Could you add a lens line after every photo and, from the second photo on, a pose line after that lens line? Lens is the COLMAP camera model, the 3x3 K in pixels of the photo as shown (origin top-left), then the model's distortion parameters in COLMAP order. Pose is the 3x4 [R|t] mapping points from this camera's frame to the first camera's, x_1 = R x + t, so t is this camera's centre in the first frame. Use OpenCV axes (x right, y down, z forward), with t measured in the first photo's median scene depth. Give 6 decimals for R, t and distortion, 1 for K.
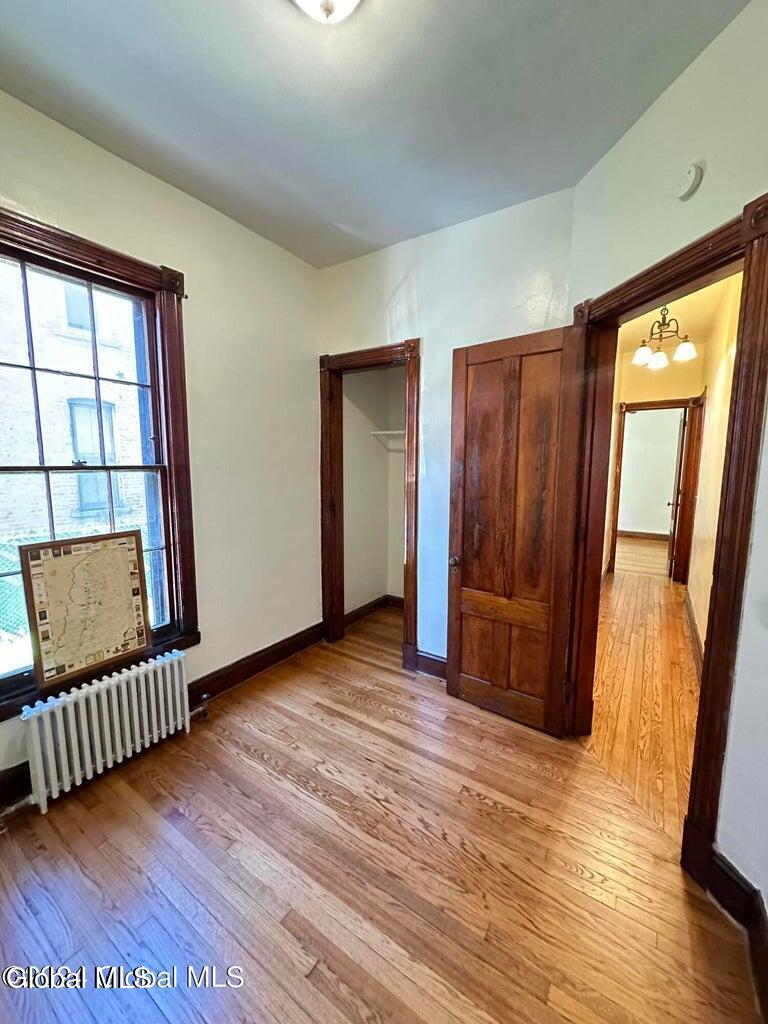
lens RADIAL K [[408.7, 0, 381.5], [0, 408.7, 509.9], [0, 0, 1]] dist [-0.003317, 0.000784]
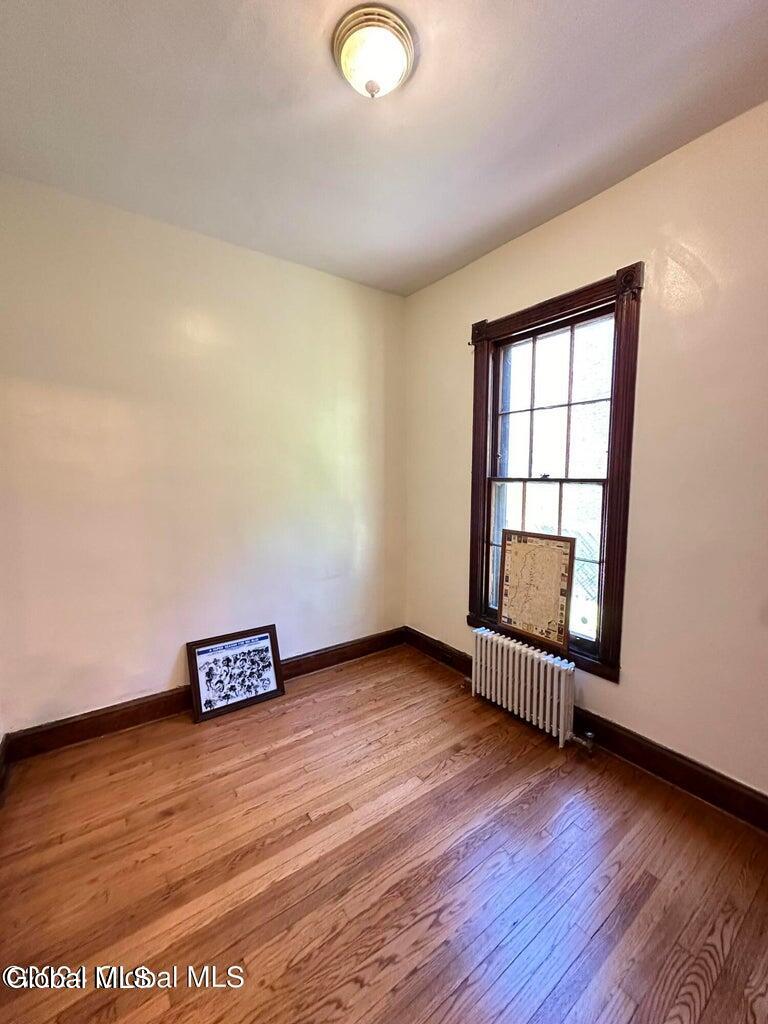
lens RADIAL K [[408.7, 0, 386.4], [0, 408.7, 509.0], [0, 0, 1]] dist [-0.003317, 0.000784]
pose [[-0.340473, 0.071518, -0.937530, 0.688593], [-0.113084, 0.986751, 0.116341, -0.114322], [0.933429, 0.145631, -0.327875, 1.049623]]
